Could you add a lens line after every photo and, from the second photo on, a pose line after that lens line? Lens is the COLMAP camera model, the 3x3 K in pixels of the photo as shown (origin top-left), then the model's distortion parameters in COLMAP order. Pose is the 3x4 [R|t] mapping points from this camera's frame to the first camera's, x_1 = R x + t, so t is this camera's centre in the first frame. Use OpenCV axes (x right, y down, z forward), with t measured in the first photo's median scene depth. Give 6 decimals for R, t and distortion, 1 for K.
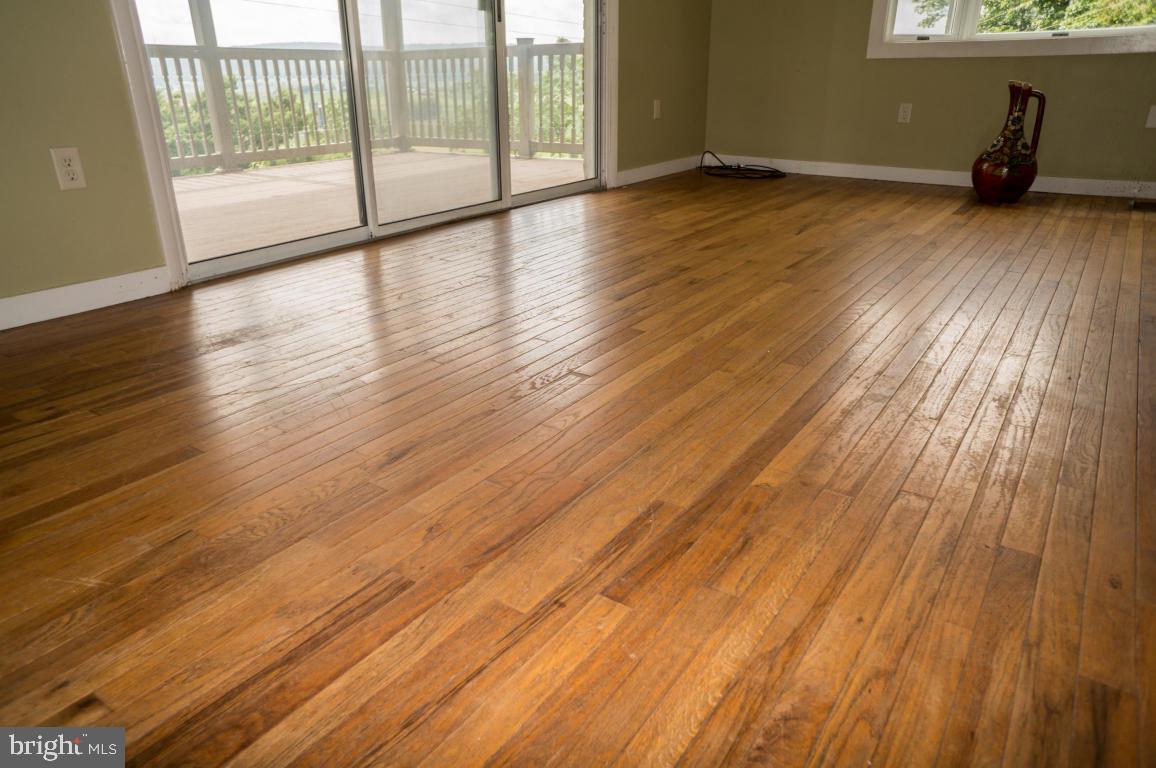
lens RADIAL K [[791.2, 0, 578.0], [0, 791.2, 384.0], [0, 0, 1]] dist [-0.060538, 0.095065]
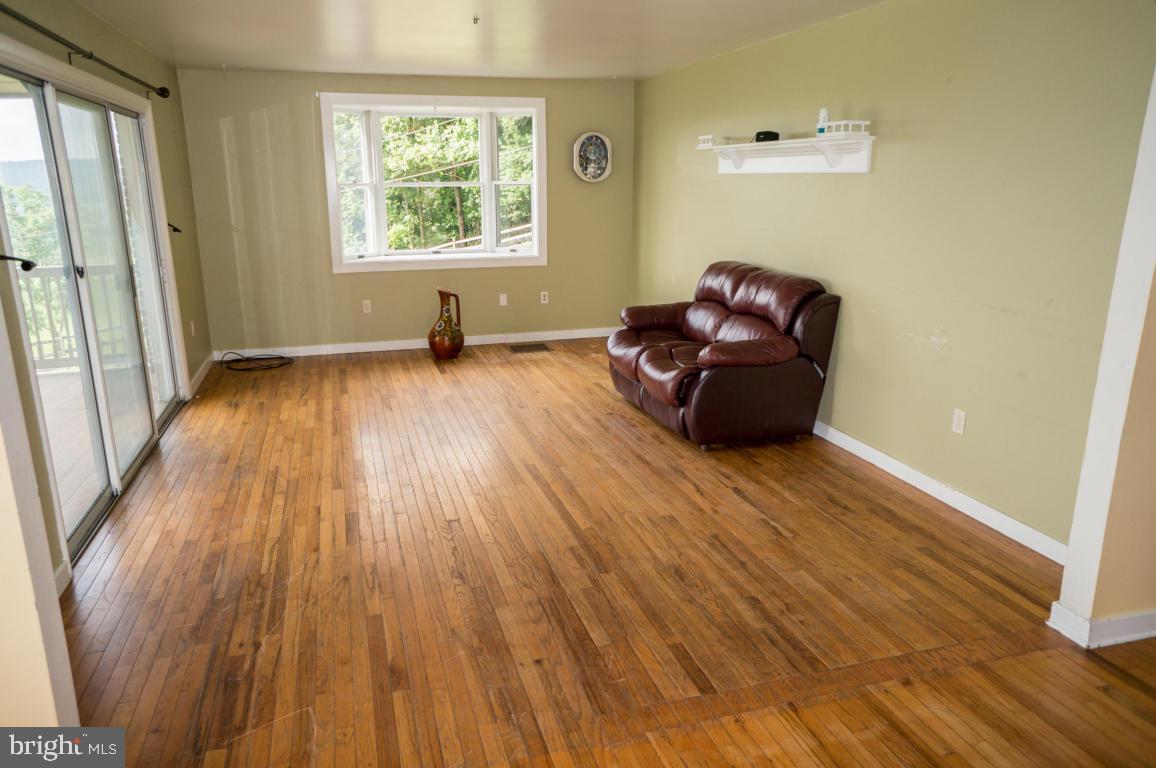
lens RADIAL K [[791.2, 0, 578.0], [0, 791.2, 384.0], [0, 0, 1]] dist [-0.060538, 0.095065]
pose [[0.632956, -0.196446, 0.748850, -0.529119], [0.294439, 0.955668, 0.001829, -0.109537], [-0.716011, 0.219333, 0.662737, -0.254842]]
